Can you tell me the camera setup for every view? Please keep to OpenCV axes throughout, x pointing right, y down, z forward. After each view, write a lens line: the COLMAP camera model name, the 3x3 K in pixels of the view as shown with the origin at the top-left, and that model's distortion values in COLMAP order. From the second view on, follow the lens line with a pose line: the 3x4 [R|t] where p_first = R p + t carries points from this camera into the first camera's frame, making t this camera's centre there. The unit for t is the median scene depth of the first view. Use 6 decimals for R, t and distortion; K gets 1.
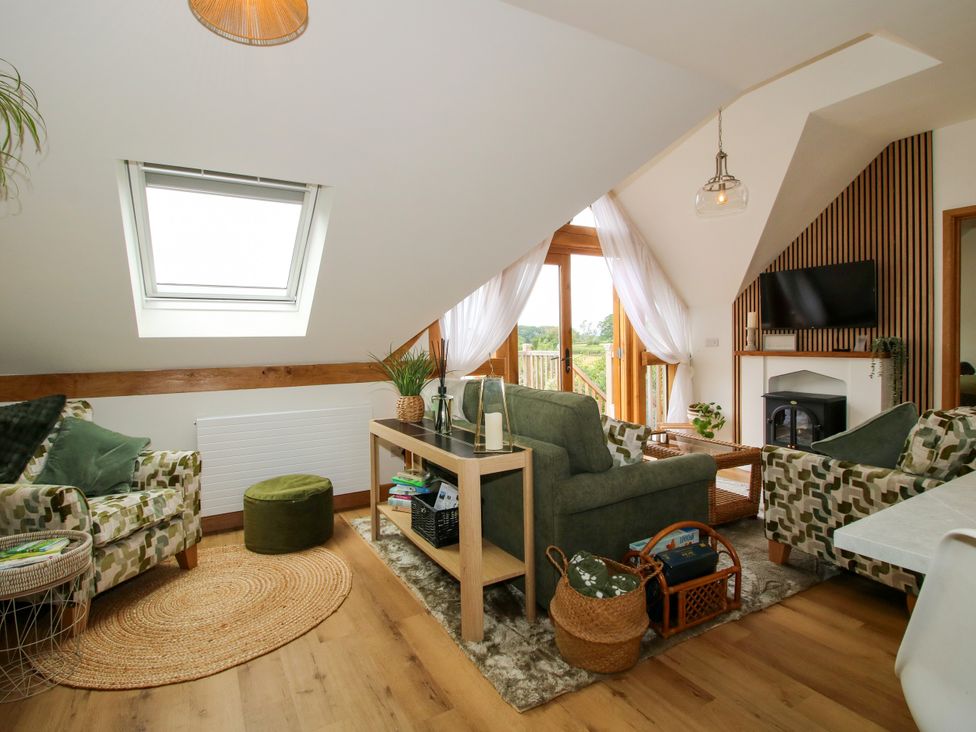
lens RADIAL K [[513.8, 0, 489.3], [0, 513.8, 359.1], [0, 0, 1]] dist [0.003550, -0.014684]
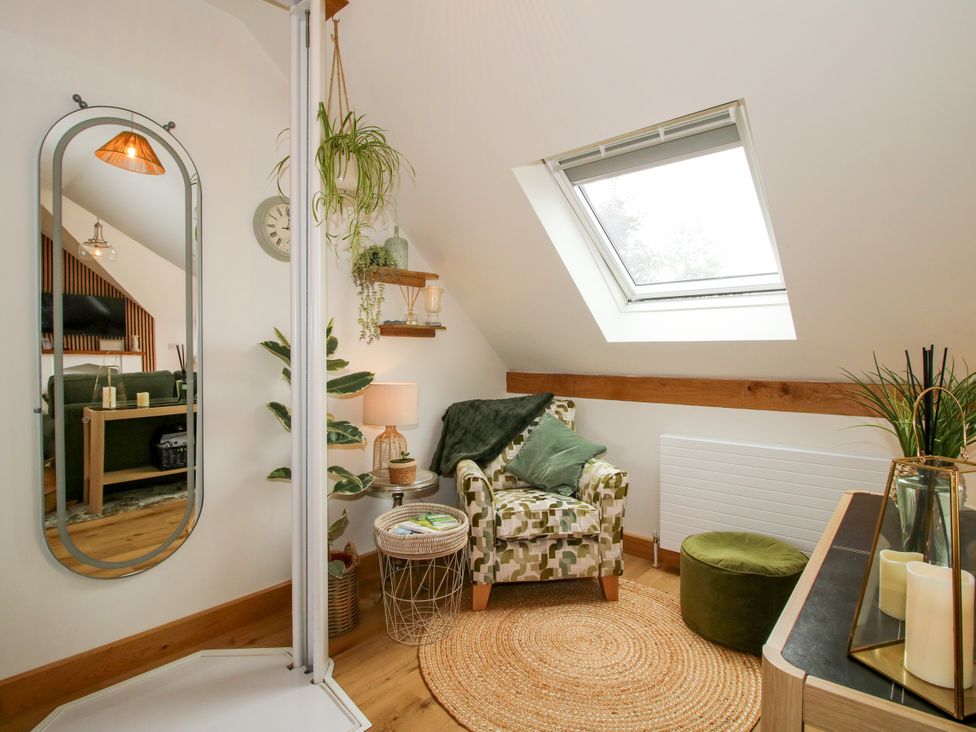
lens RADIAL K [[513.8, 0, 481.4], [0, 513.8, 358.3], [0, 0, 1]] dist [0.003550, -0.014684]
pose [[0.323663, 0.031053, -0.945663, 0.195641], [-0.037312, 0.999103, 0.020038, -0.024967], [0.945437, 0.028799, 0.324531, 0.528805]]
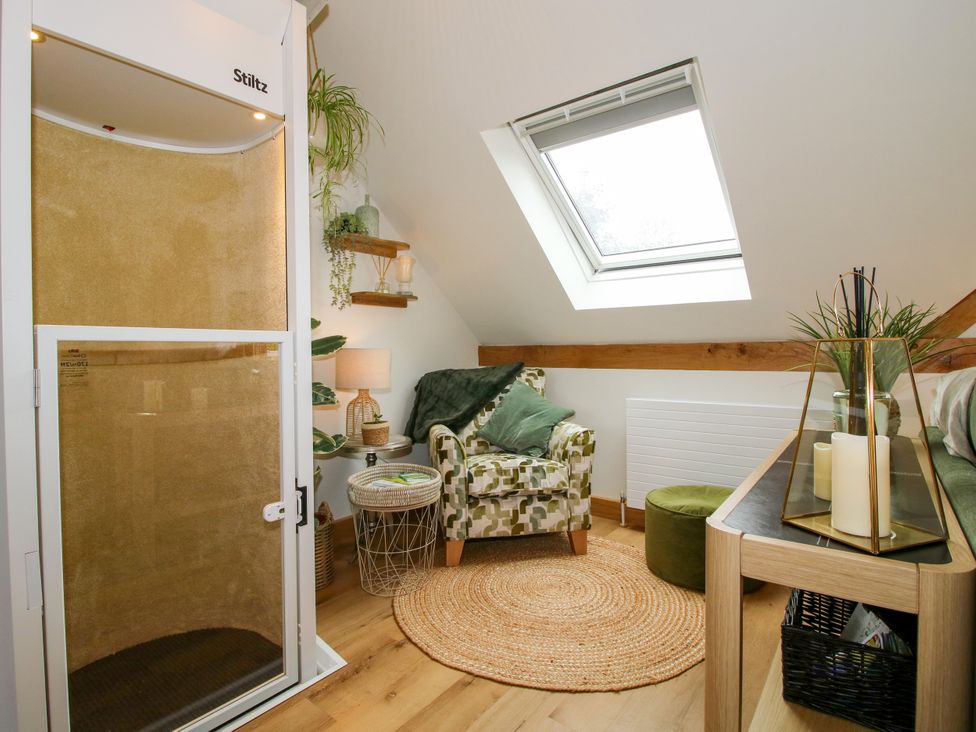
lens RADIAL K [[513.8, 0, 482.0], [0, 513.8, 359.5], [0, 0, 1]] dist [0.003550, -0.014684]
pose [[0.371659, 0.031771, -0.927825, 0.221513], [-0.028442, 0.999335, 0.022827, 0.044173], [0.927933, 0.017905, 0.372316, 0.528920]]
